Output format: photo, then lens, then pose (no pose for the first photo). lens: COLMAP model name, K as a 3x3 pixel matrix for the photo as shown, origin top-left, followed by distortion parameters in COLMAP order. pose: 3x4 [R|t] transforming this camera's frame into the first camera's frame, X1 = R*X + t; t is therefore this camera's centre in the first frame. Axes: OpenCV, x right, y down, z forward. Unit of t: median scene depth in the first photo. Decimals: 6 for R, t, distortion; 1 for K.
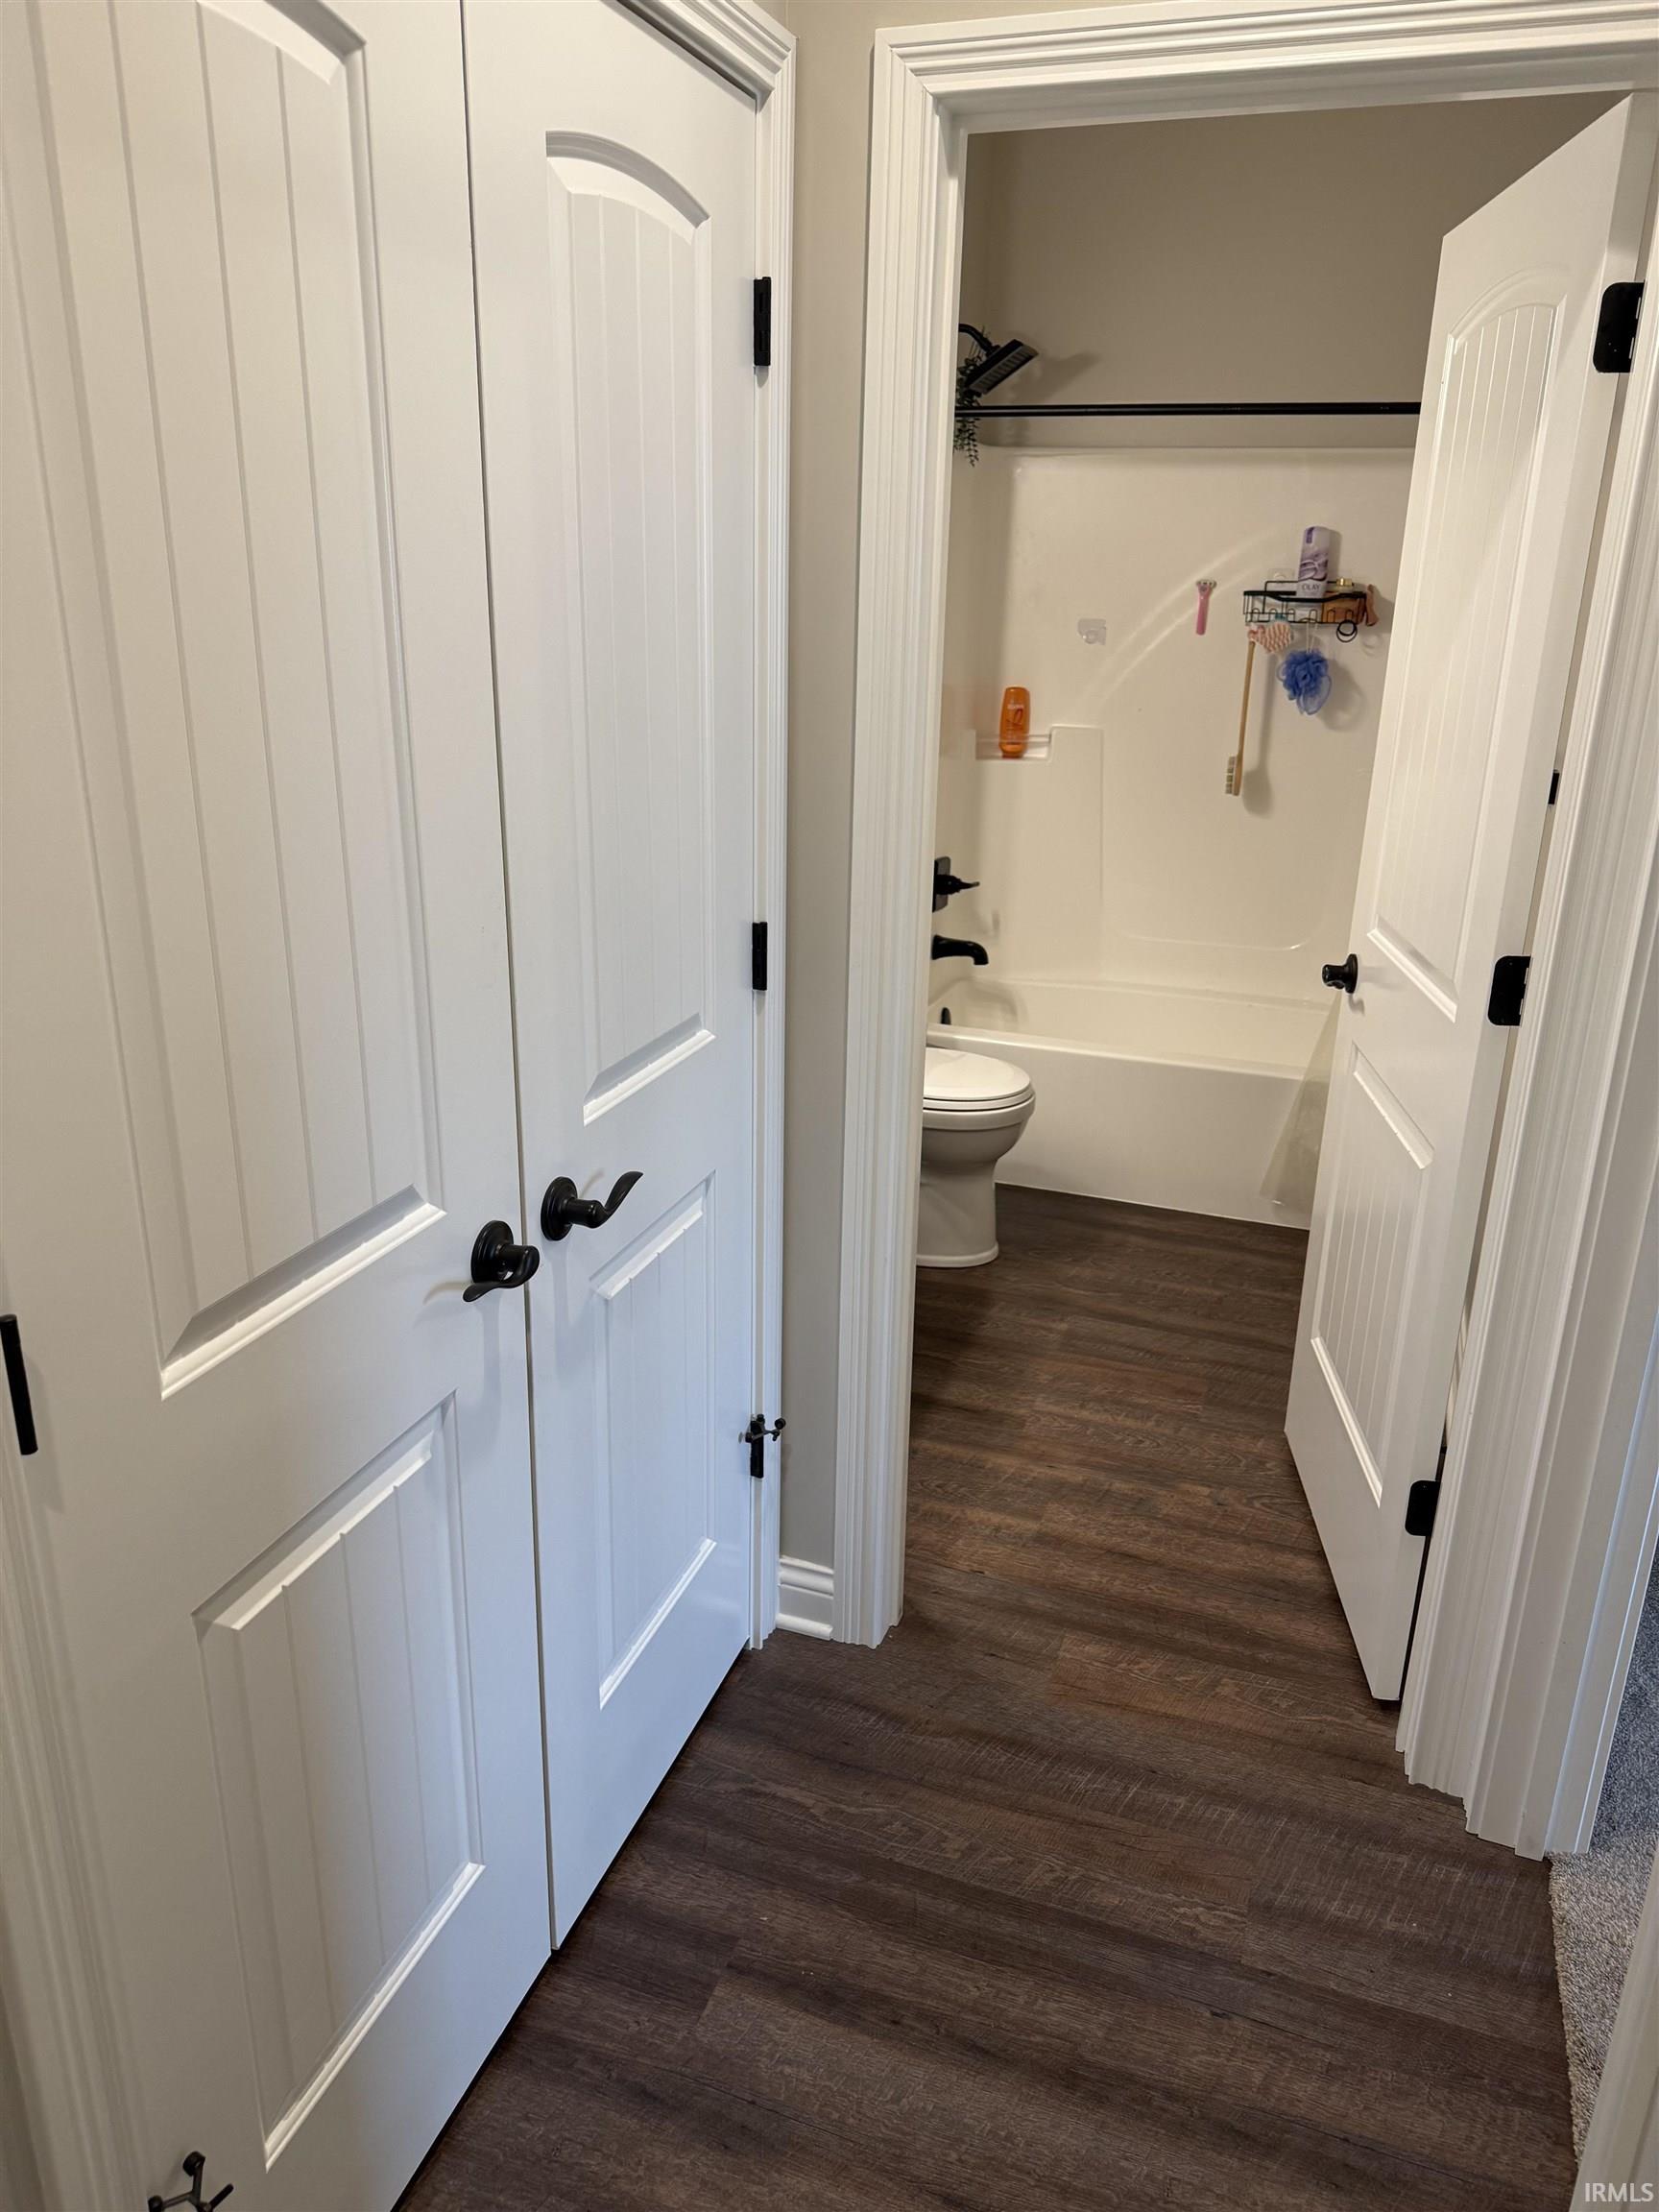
lens RADIAL K [[1580.0, 0, 835.9], [0, 1580.0, 1101.7], [0, 0, 1]] dist [0.060602, -0.086327]
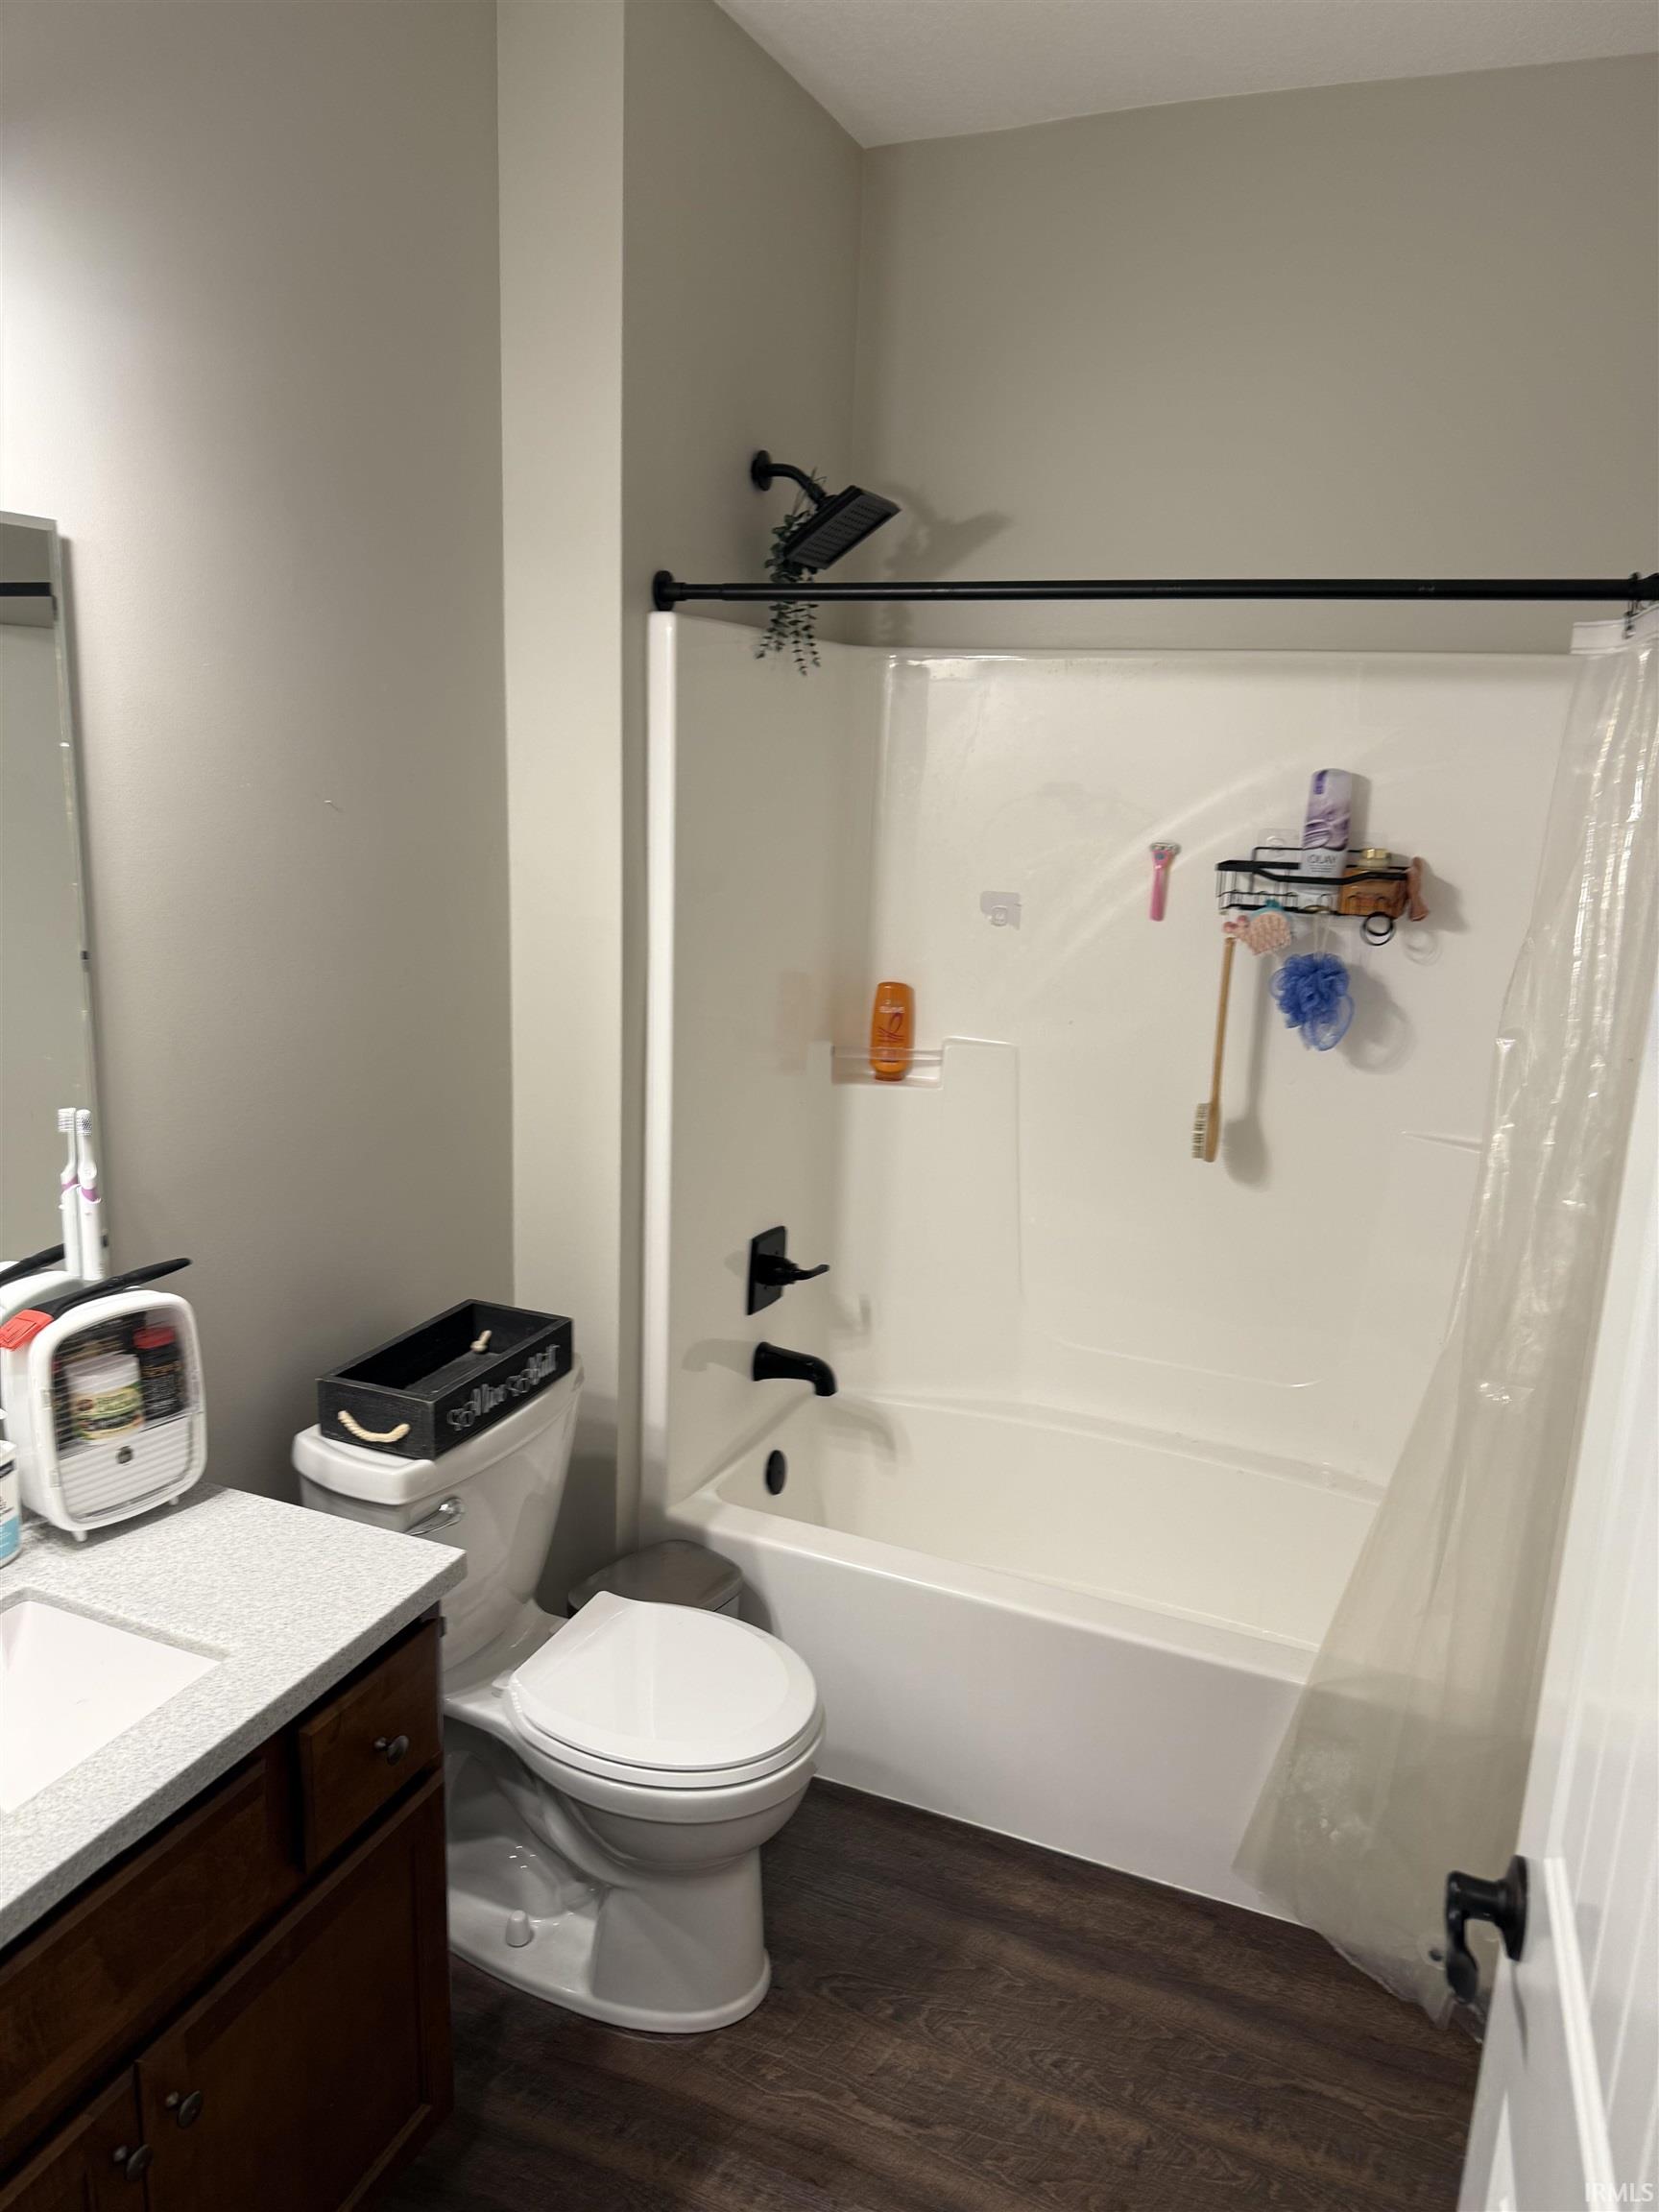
lens RADIAL K [[1580.0, 0, 814.9], [0, 1580.0, 1118.2], [0, 0, 1]] dist [0.060602, -0.086327]
pose [[0.998319, 0.029546, -0.049870, 0.124858], [-0.034487, 0.994255, -0.101325, -0.142745], [0.046589, 0.102875, 0.993603, 0.350514]]
